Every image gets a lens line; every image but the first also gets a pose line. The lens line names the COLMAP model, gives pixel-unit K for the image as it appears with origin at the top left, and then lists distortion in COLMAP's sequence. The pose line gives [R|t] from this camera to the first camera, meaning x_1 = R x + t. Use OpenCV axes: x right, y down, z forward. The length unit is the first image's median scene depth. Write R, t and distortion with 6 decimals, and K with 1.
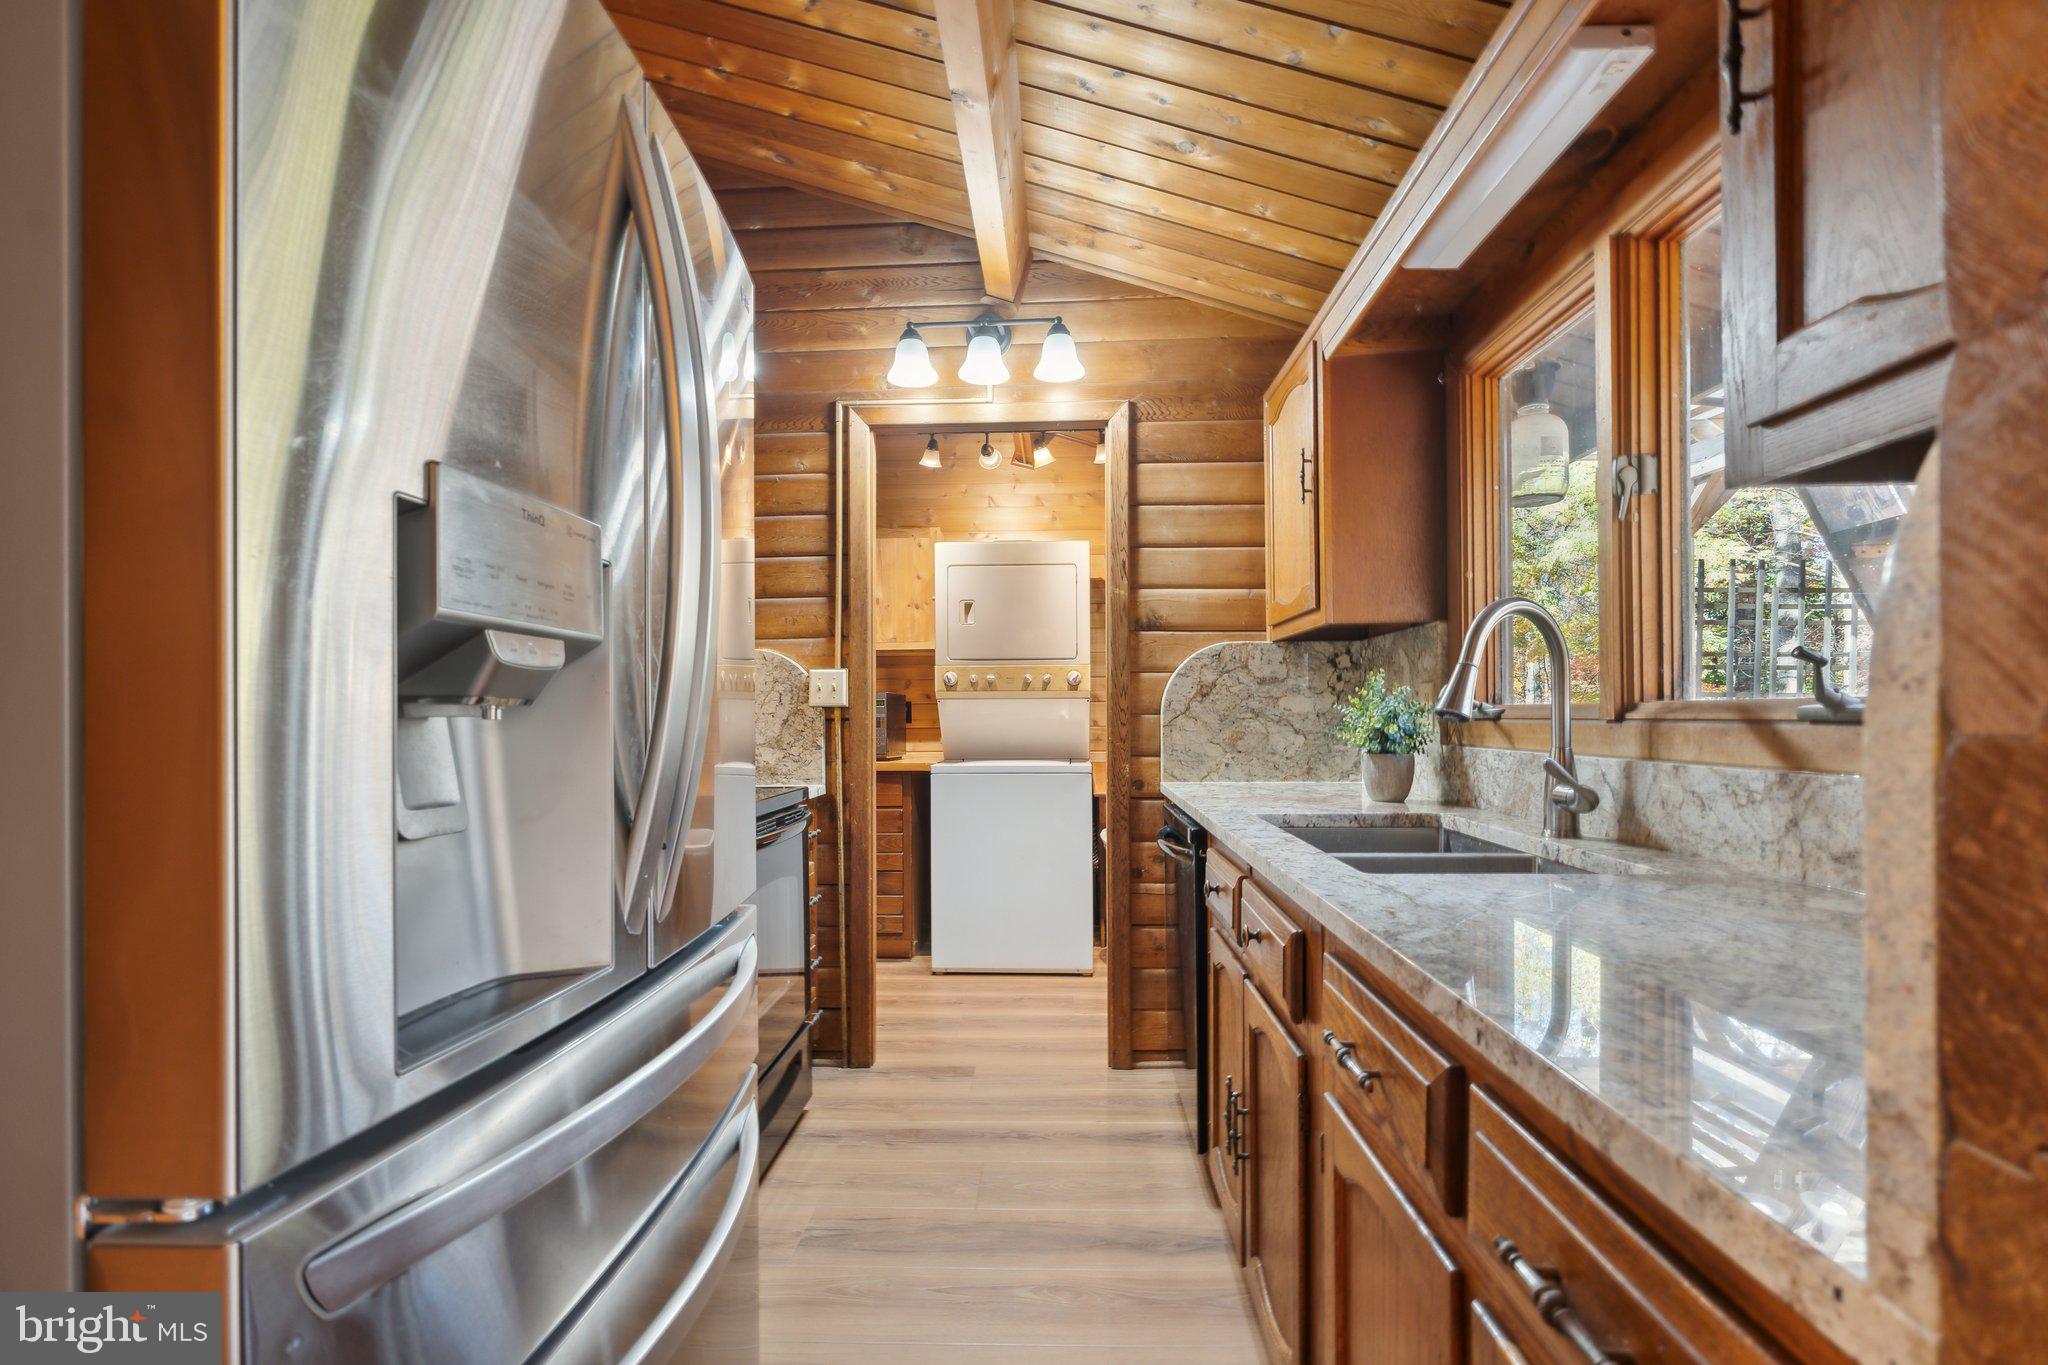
lens RADIAL K [[916.2, 0, 1040.5], [0, 916.2, 720.7], [0, 0, 1]] dist [-0.005897, 0.001230]
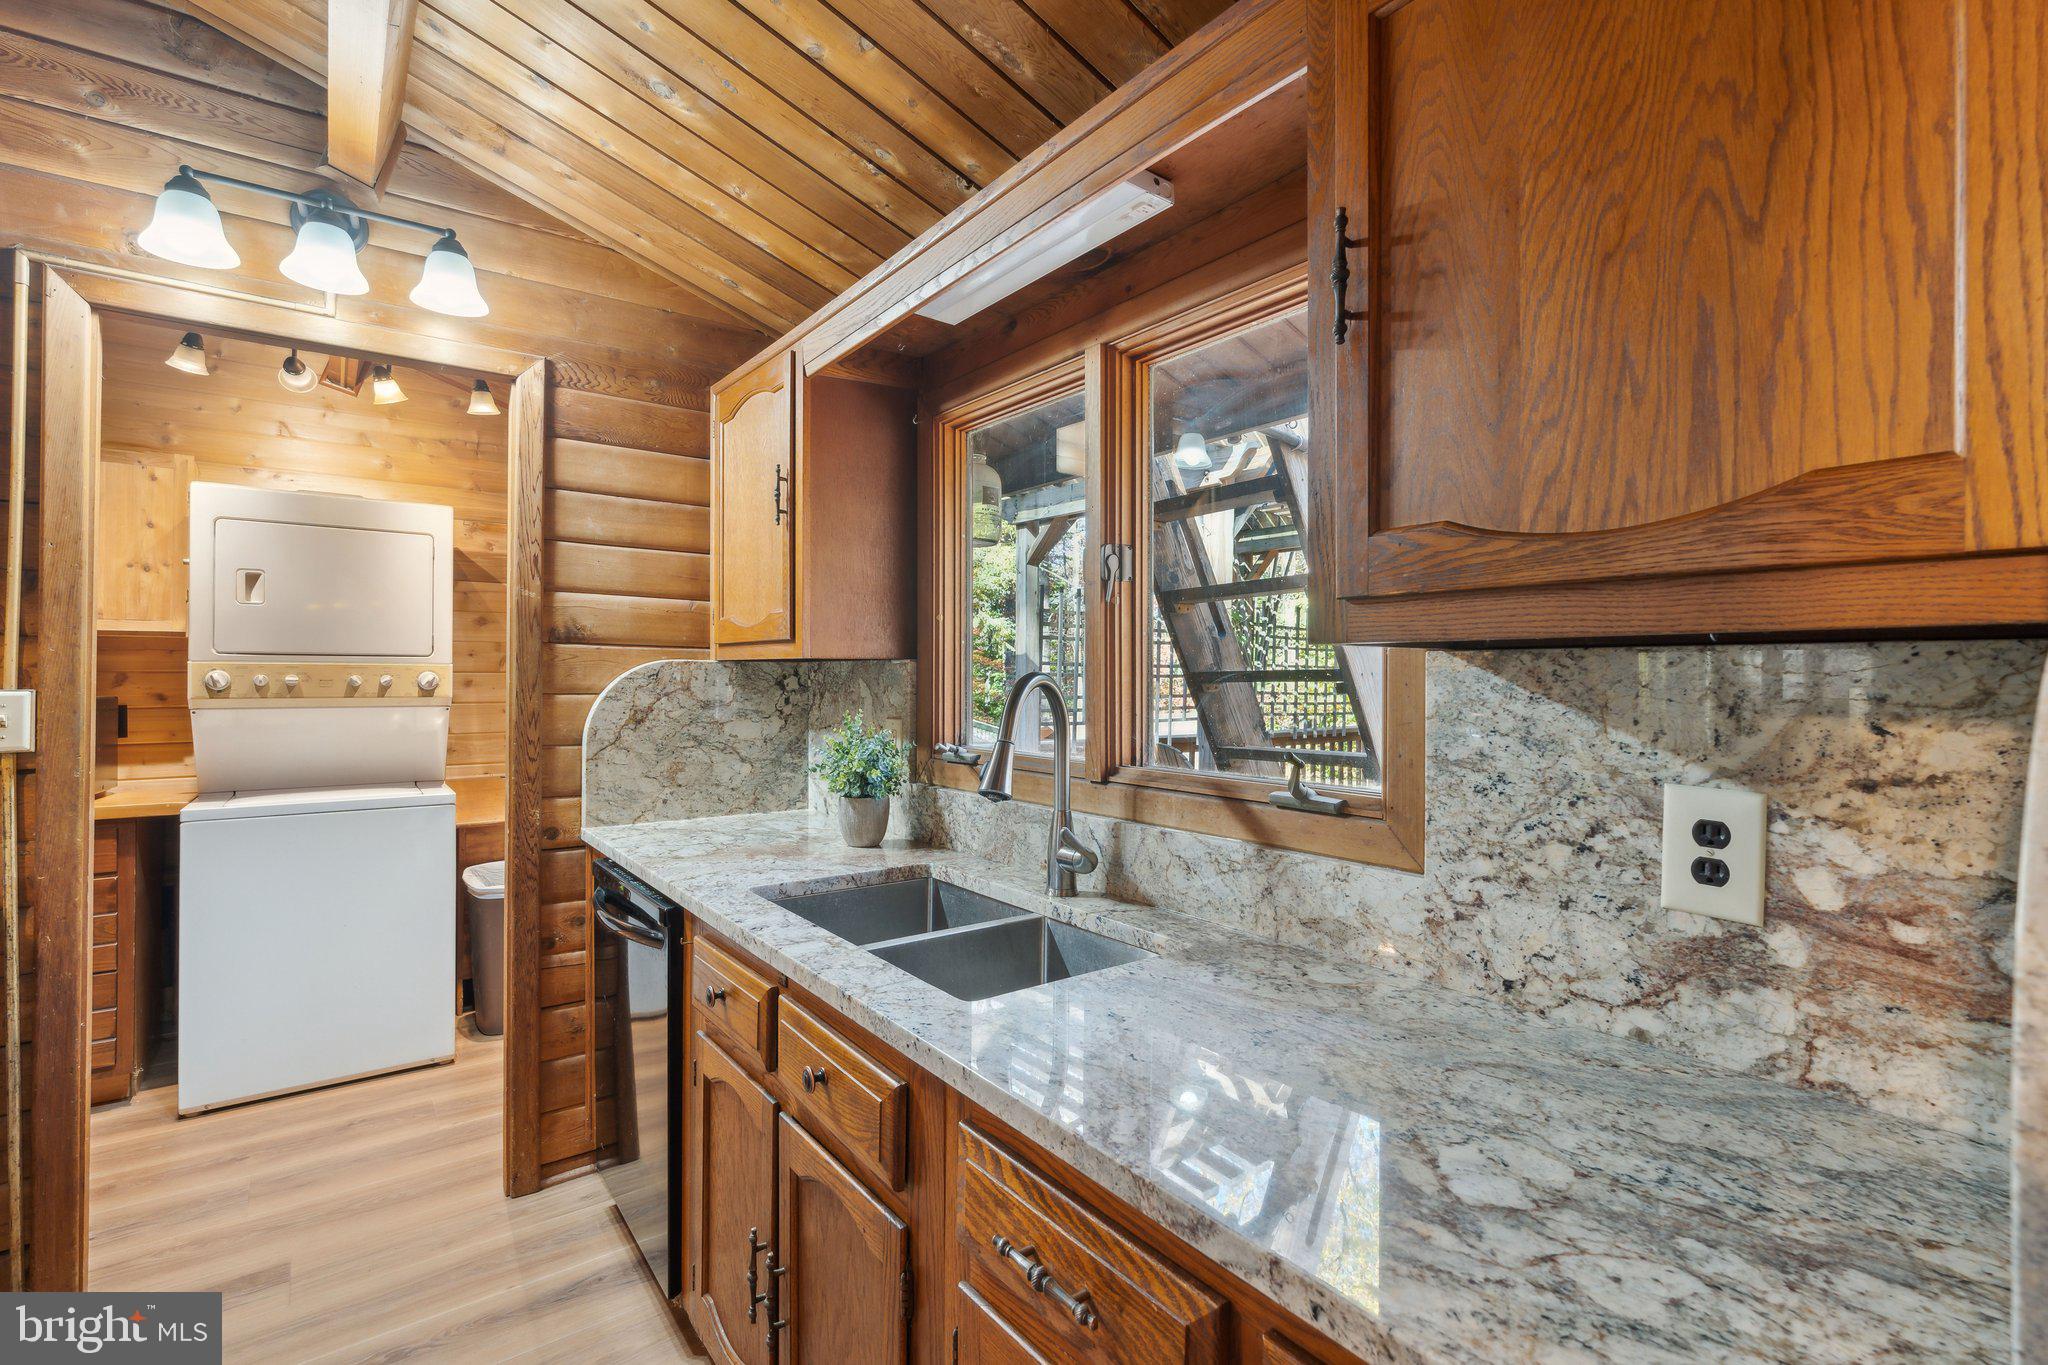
lens RADIAL K [[916.2, 0, 1023.4], [0, 916.2, 675.5], [0, 0, 1]] dist [-0.005897, 0.001230]
pose [[0.779334, 0.012622, 0.626481, -0.081934], [-0.007817, 0.999915, -0.010421, -0.069494], [-0.626560, 0.003224, 0.779367, 0.116566]]
